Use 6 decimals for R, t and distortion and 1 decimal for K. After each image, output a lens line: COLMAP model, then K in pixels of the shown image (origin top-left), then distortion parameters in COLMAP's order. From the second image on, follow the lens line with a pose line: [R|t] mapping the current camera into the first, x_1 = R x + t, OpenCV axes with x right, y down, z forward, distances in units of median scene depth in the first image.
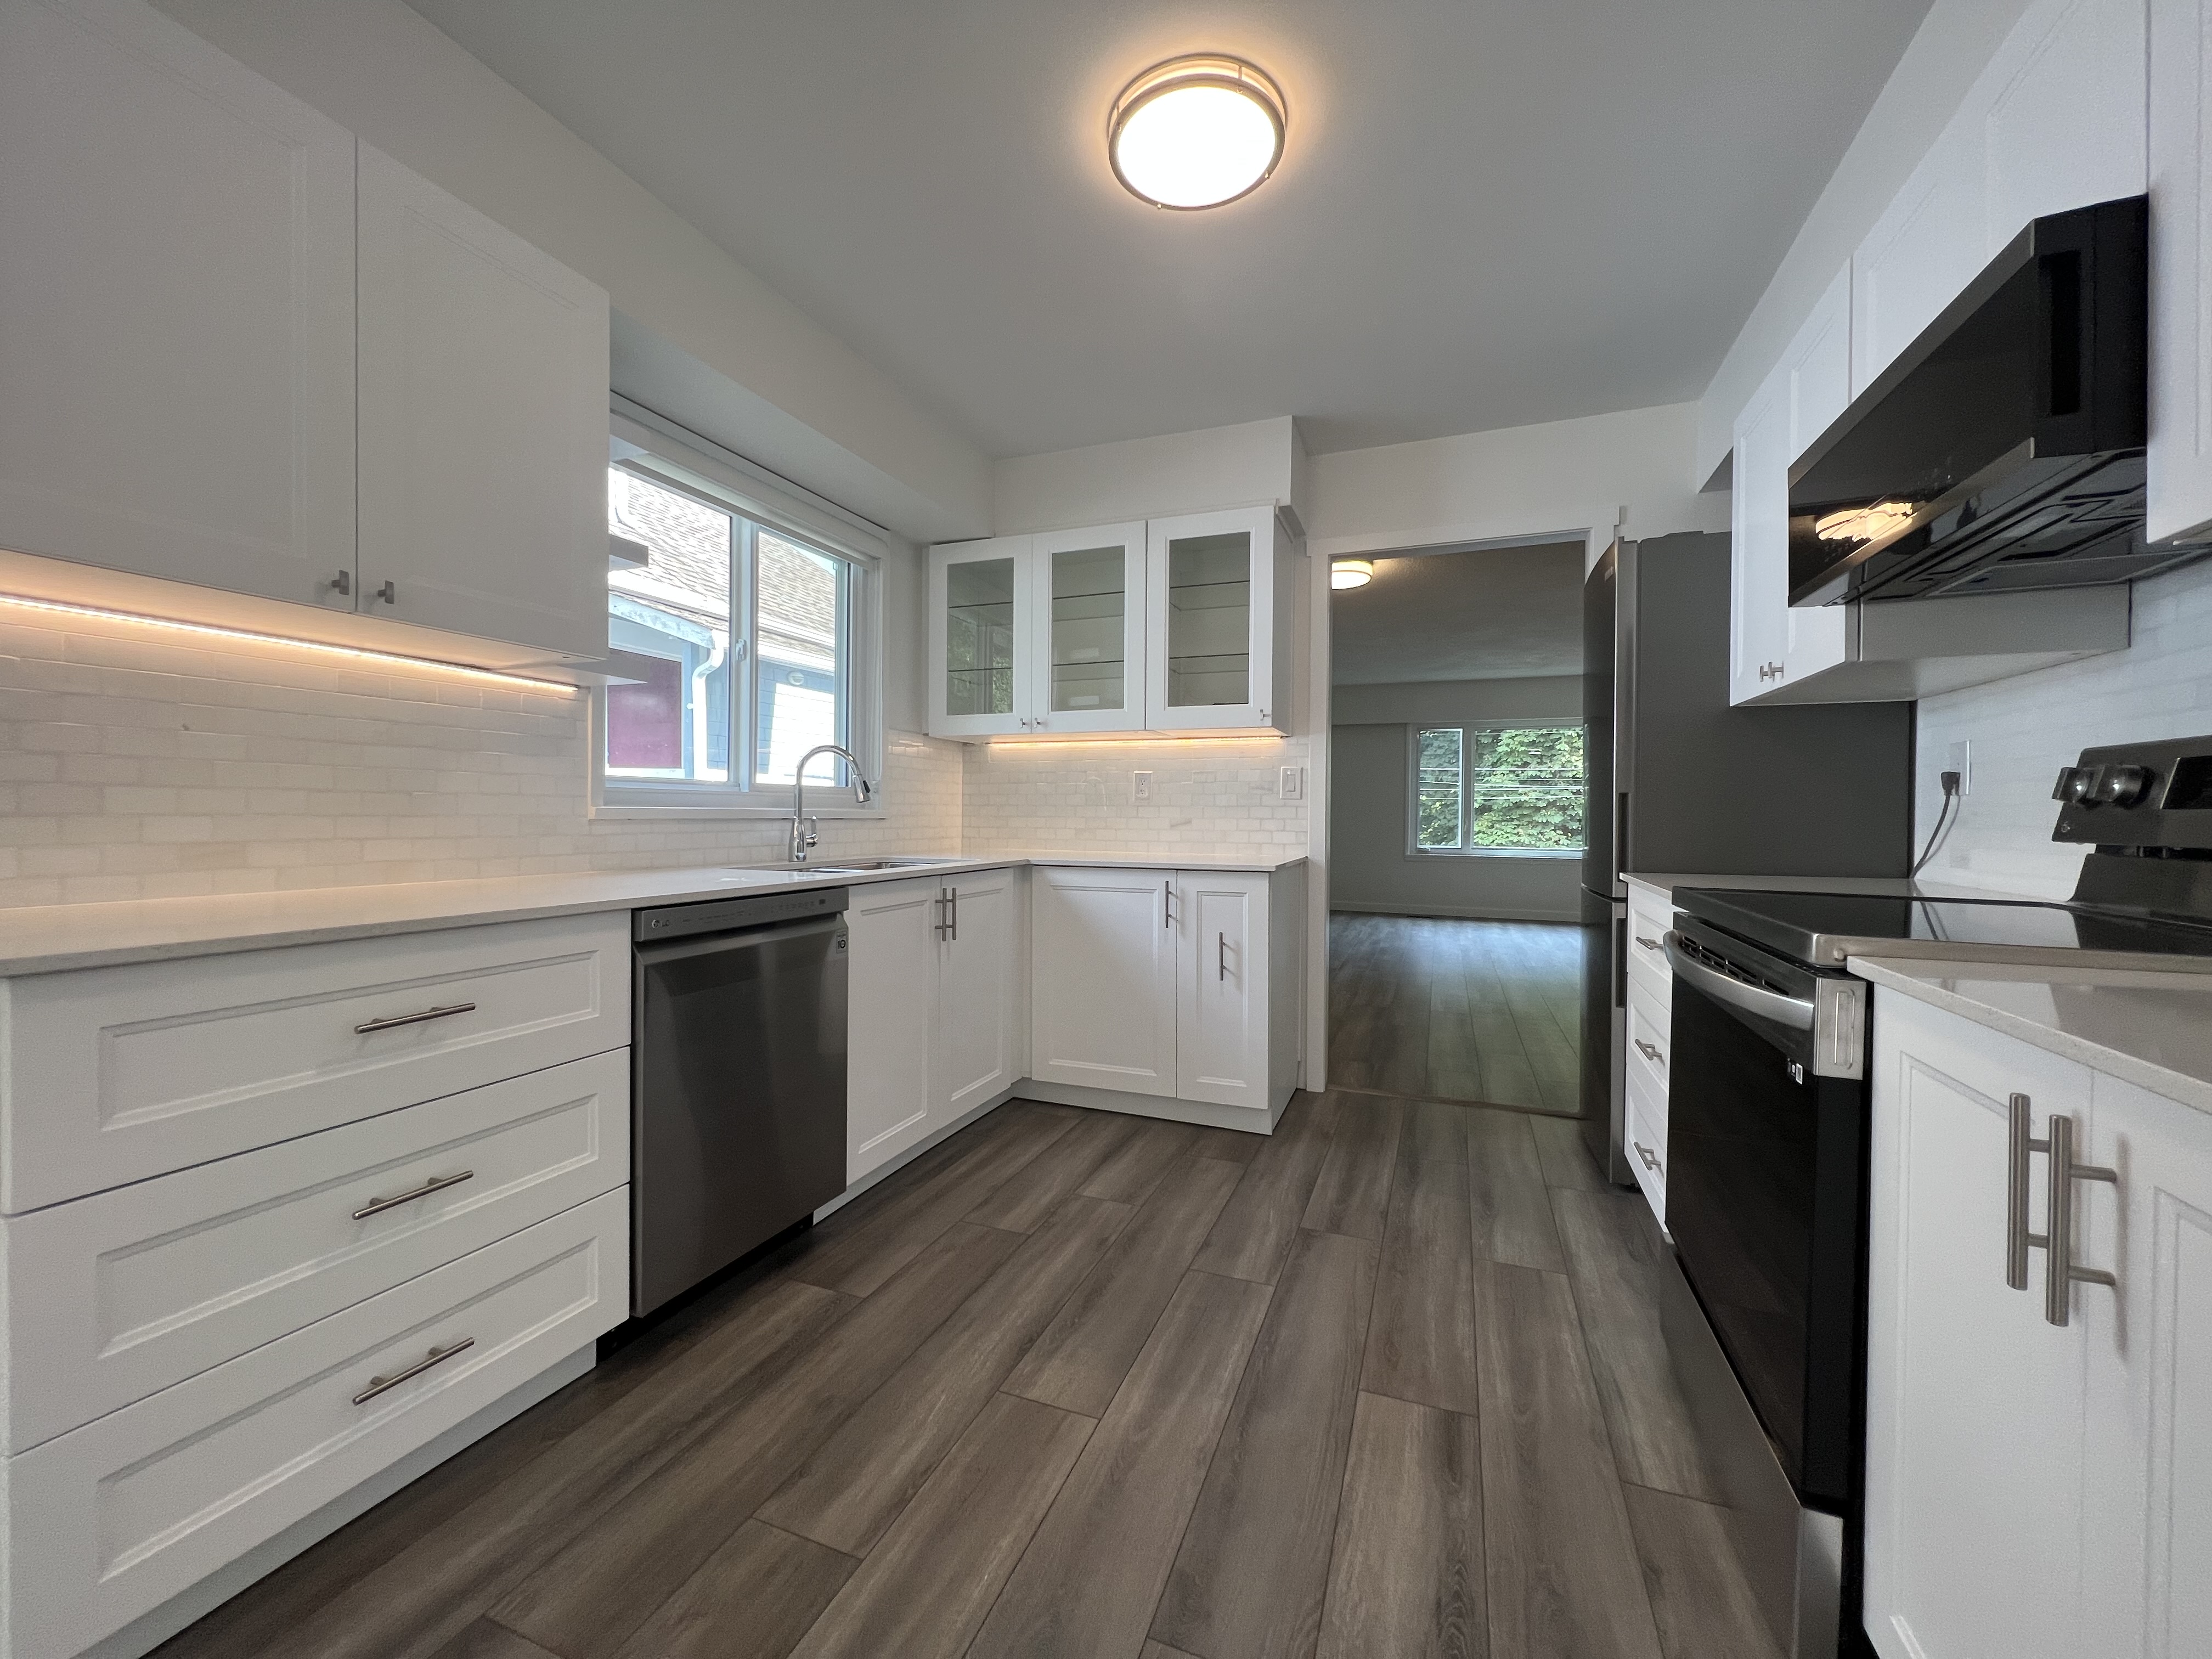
lens RADIAL K [[881.2, 0, 1100.0], [0, 881.2, 823.5], [0, 0, 1]] dist [-0.001367, 0.001360]
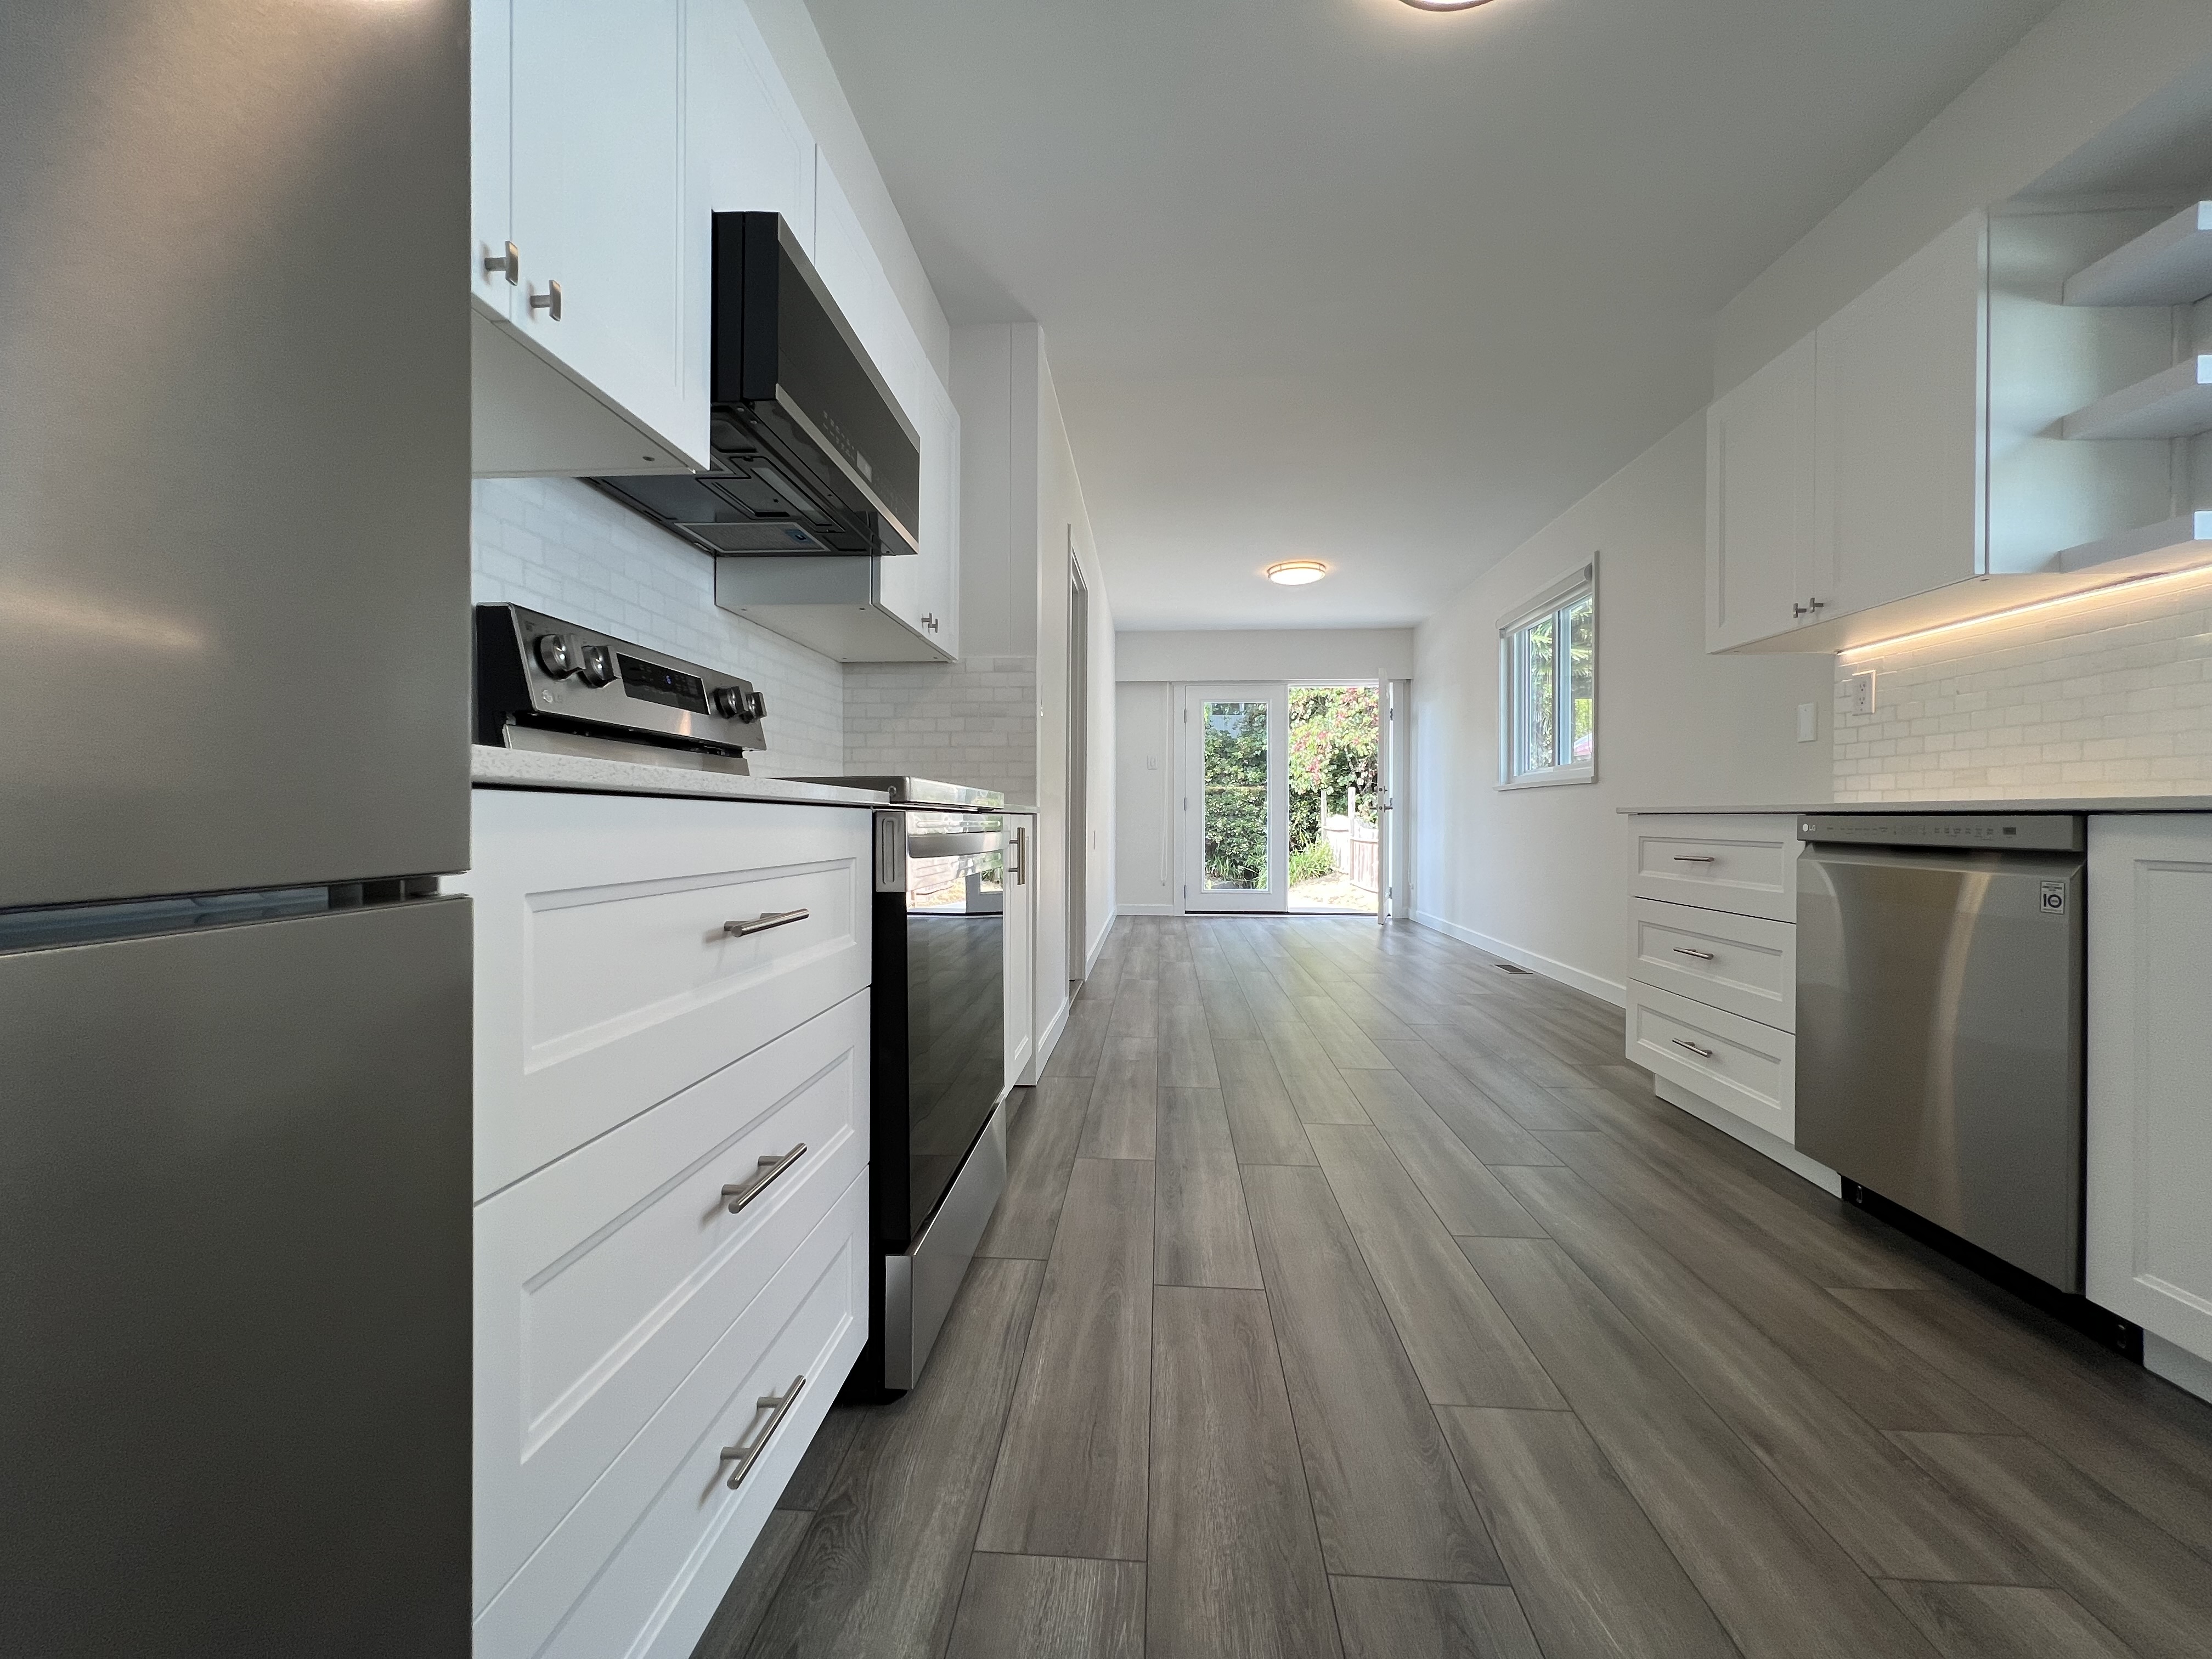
lens RADIAL K [[881.2, 0, 1097.0], [0, 881.2, 821.2], [0, 0, 1]] dist [-0.001367, 0.001360]
pose [[-0.953456, -0.008178, -0.301421, 0.577318], [-0.012366, 0.999852, 0.011989, 0.078082], [0.301278, 0.015158, -0.953416, 1.397357]]
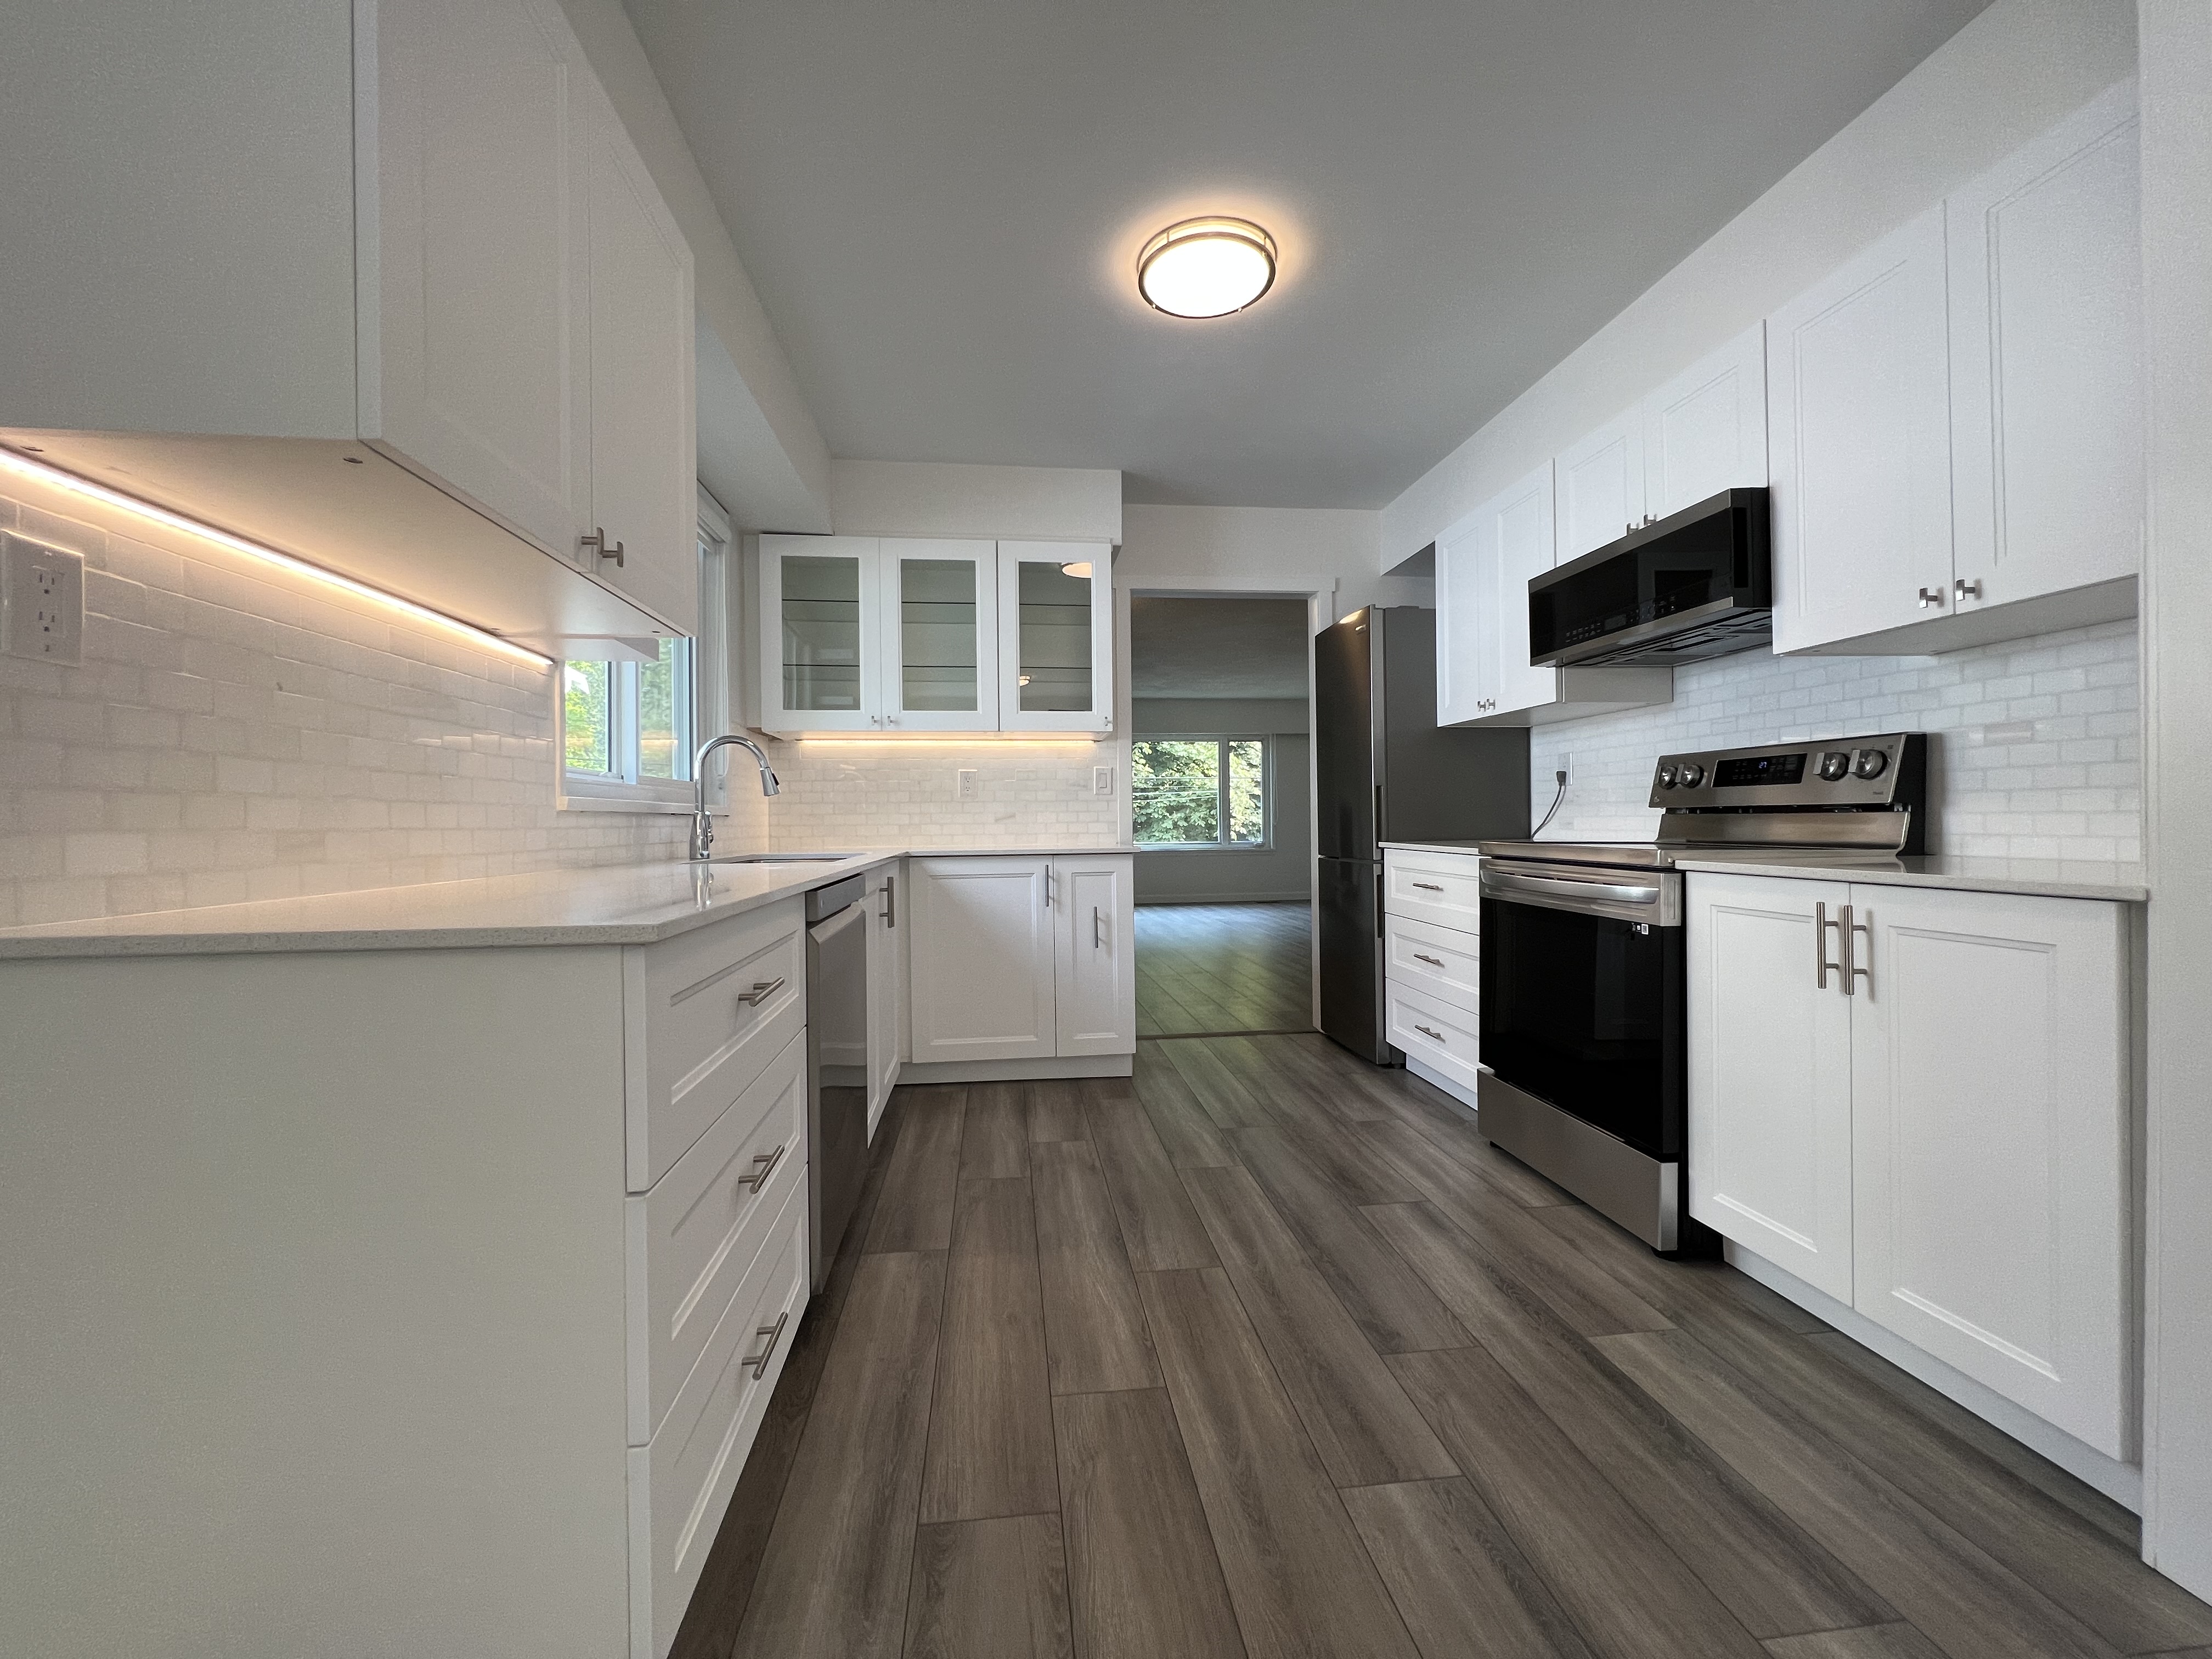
lens RADIAL K [[881.2, 0, 1096.0], [0, 881.2, 824.3], [0, 0, 1]] dist [-0.001367, 0.001360]
pose [[0.882162, -0.018397, 0.470586, -0.531525], [0.022886, 0.999731, -0.003819, 0.024891], [-0.470389, 0.014139, 0.882346, -0.036232]]
